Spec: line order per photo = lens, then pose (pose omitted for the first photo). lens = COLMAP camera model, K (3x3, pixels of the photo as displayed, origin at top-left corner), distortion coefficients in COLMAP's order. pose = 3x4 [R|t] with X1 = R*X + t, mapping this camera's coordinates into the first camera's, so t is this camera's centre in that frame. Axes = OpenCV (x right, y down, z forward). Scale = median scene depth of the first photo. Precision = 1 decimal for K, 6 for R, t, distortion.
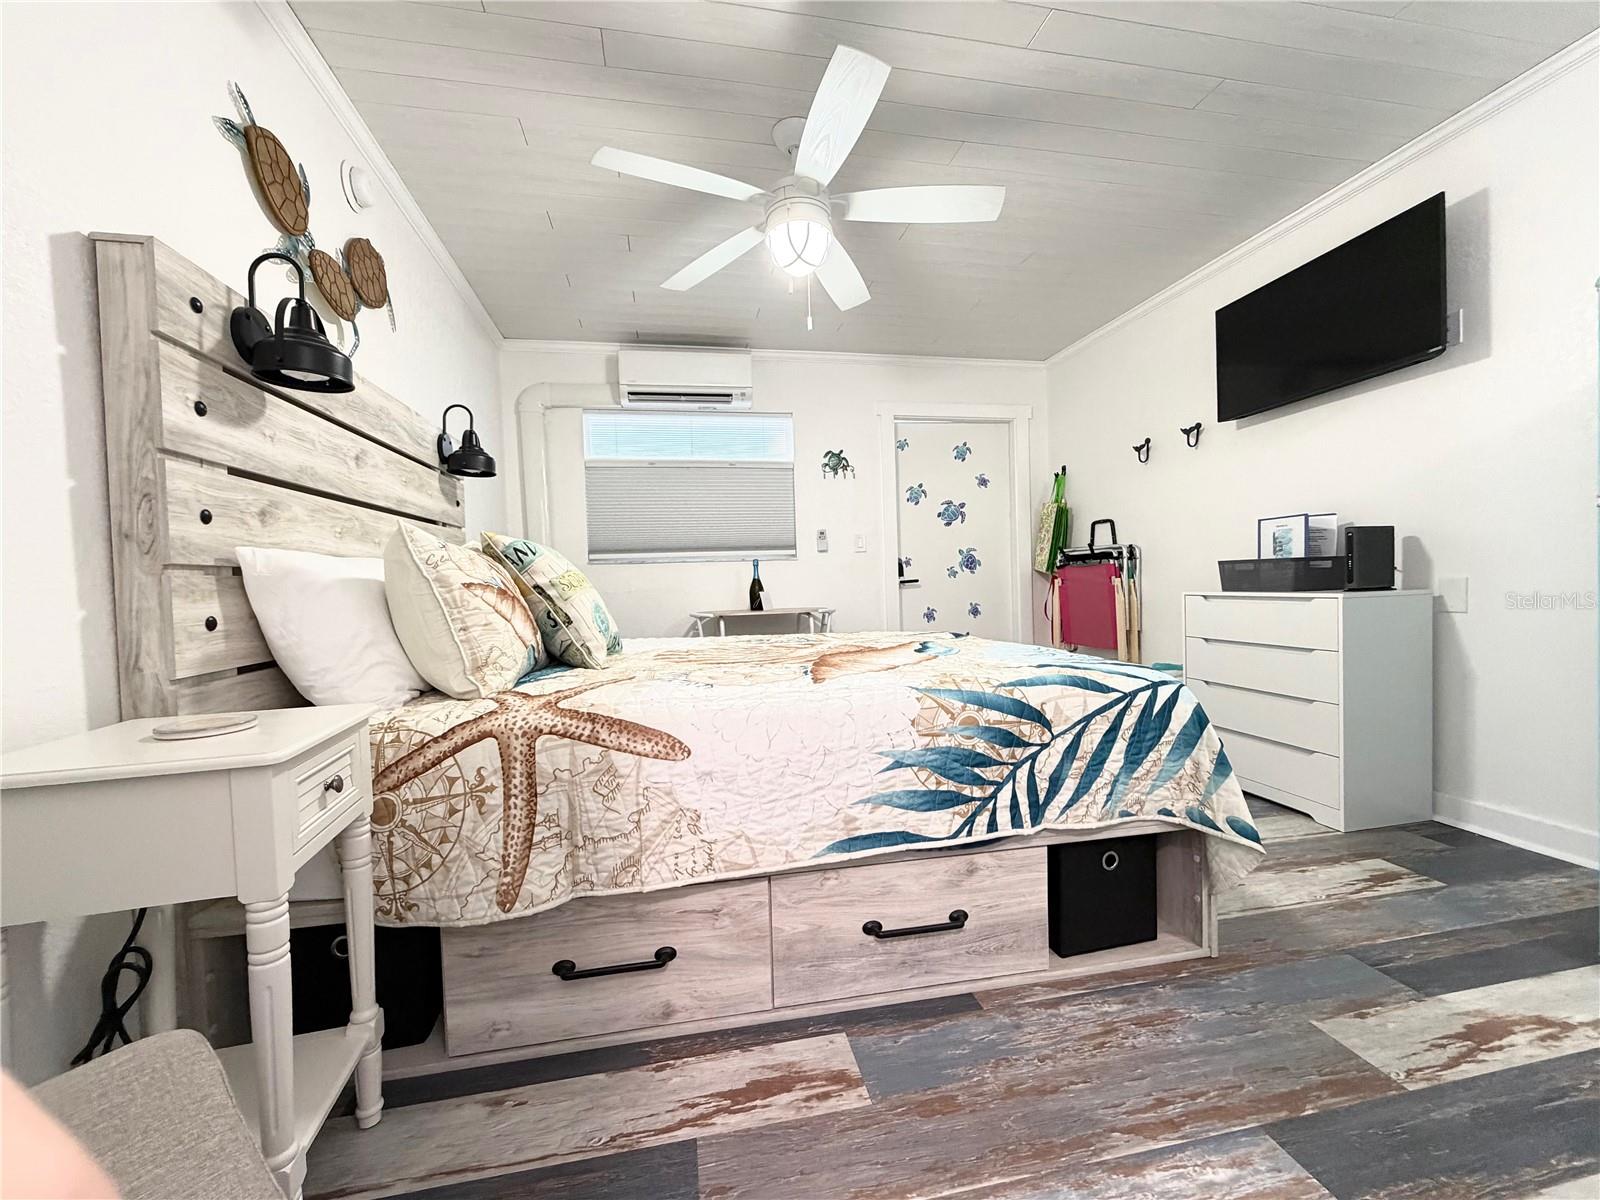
lens RADIAL K [[638.2, 0, 794.7], [0, 638.2, 600.8], [0, 0, 1]] dist [0.000545, -0.000276]
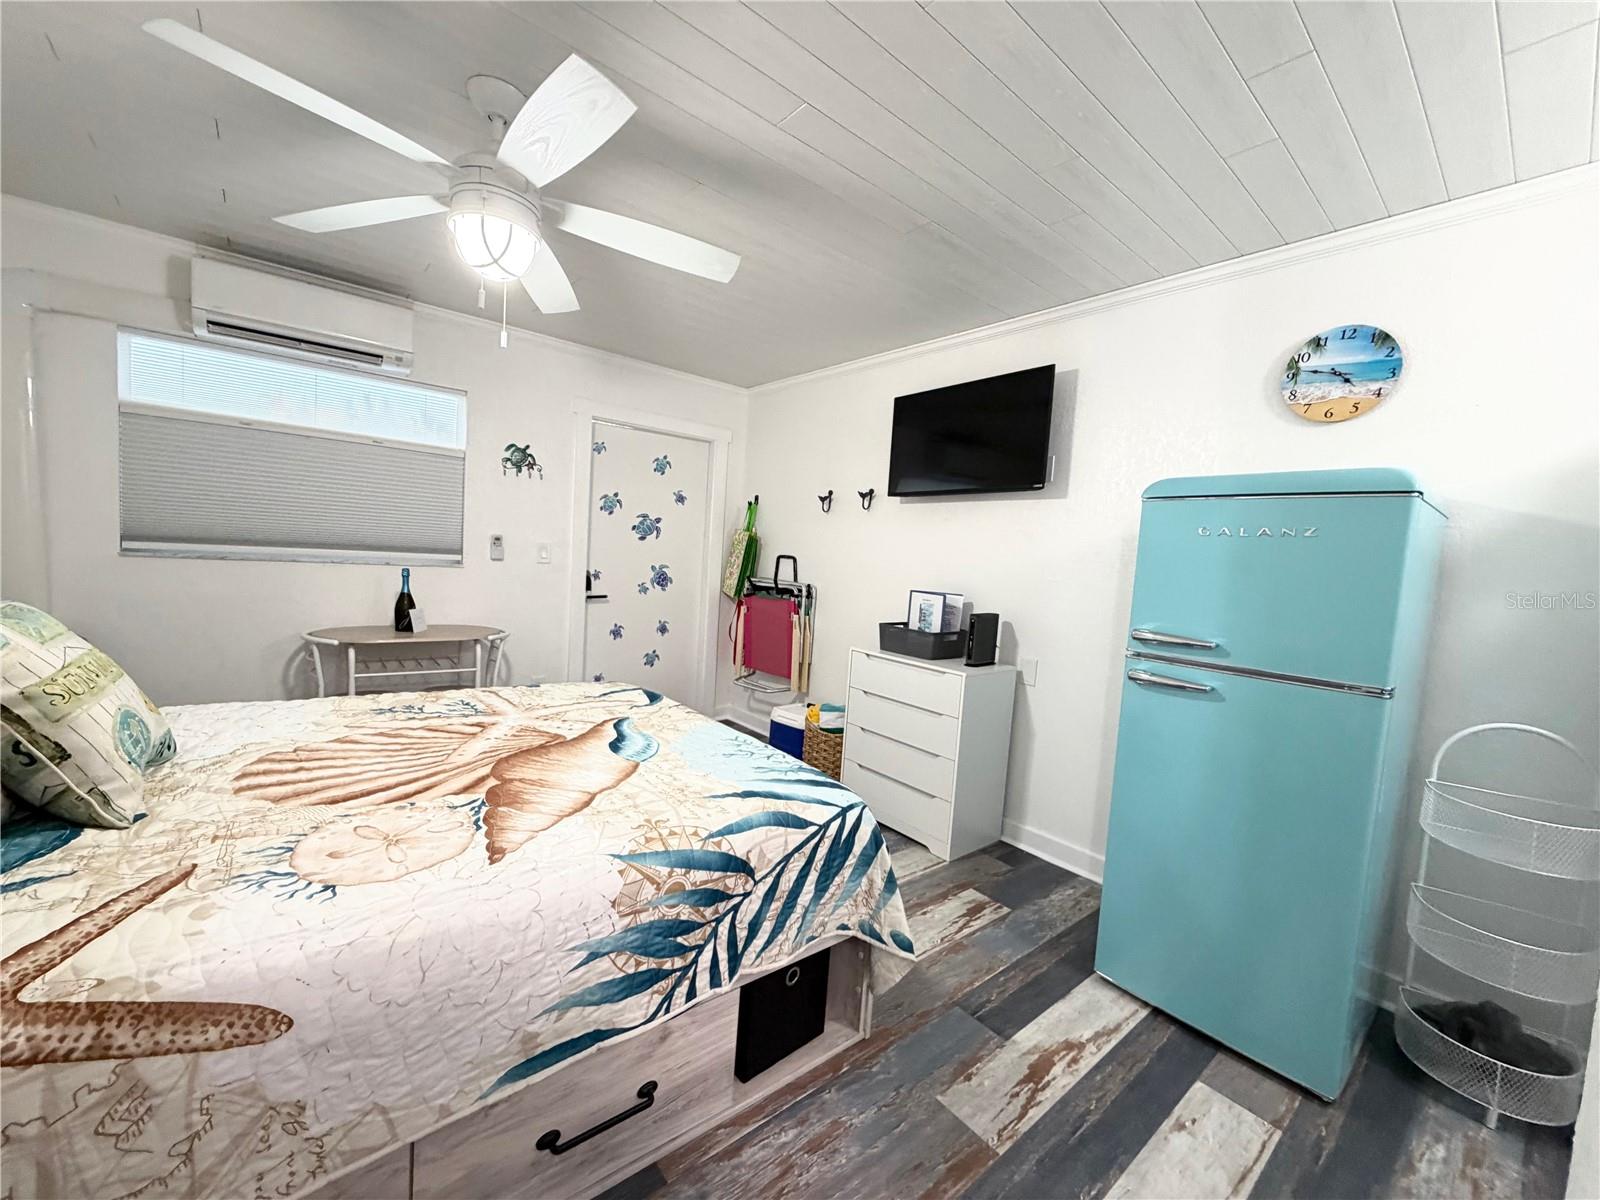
lens RADIAL K [[638.2, 0, 797.4], [0, 638.2, 601.6], [0, 0, 1]] dist [0.000545, -0.000276]
pose [[0.875954, 0.052374, 0.479544, -0.030339], [-0.080501, 0.996020, 0.038265, -0.237232], [-0.475631, -0.072122, 0.876683, 0.123414]]
